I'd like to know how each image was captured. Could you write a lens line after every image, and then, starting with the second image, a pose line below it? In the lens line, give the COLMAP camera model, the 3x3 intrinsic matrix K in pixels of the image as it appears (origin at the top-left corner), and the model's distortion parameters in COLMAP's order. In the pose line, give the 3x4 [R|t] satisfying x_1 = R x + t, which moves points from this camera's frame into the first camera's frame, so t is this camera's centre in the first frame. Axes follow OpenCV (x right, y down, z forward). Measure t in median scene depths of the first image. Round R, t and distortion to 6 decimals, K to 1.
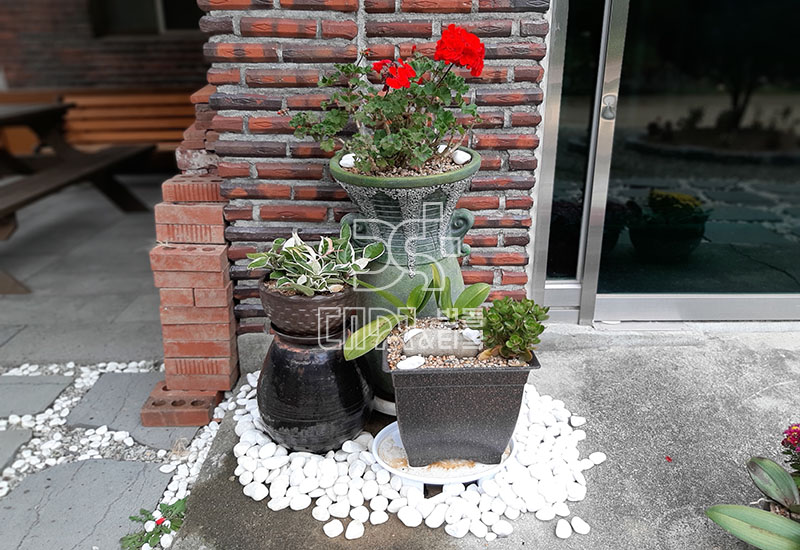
lens RADIAL K [[582.7, 0, 413.3], [0, 582.7, 269.9], [0, 0, 1]] dist [0.075542, -0.133409]
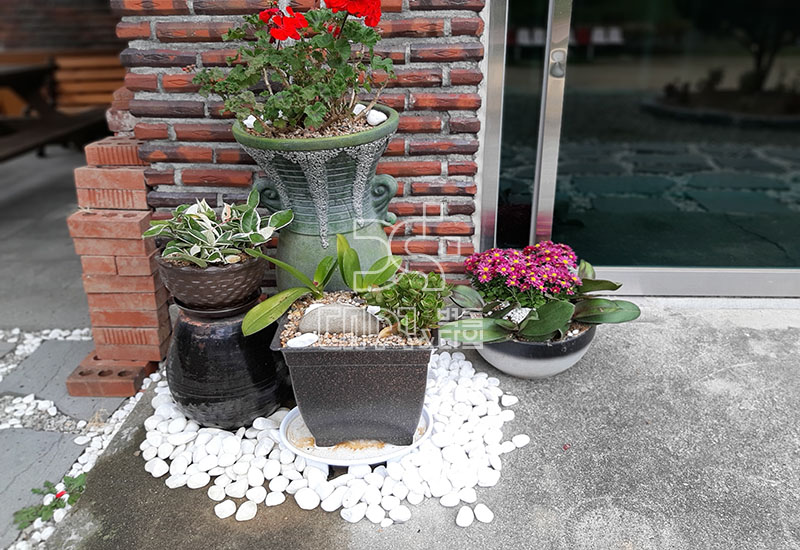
lens RADIAL K [[582.7, 0, 413.3], [0, 582.7, 269.9], [0, 0, 1]] dist [0.075542, -0.133409]
pose [[0.999044, 0.012190, -0.041983, 0.156443], [-0.009726, 0.998245, 0.058409, -0.007147], [0.042621, -0.057944, 0.997410, 0.058977]]
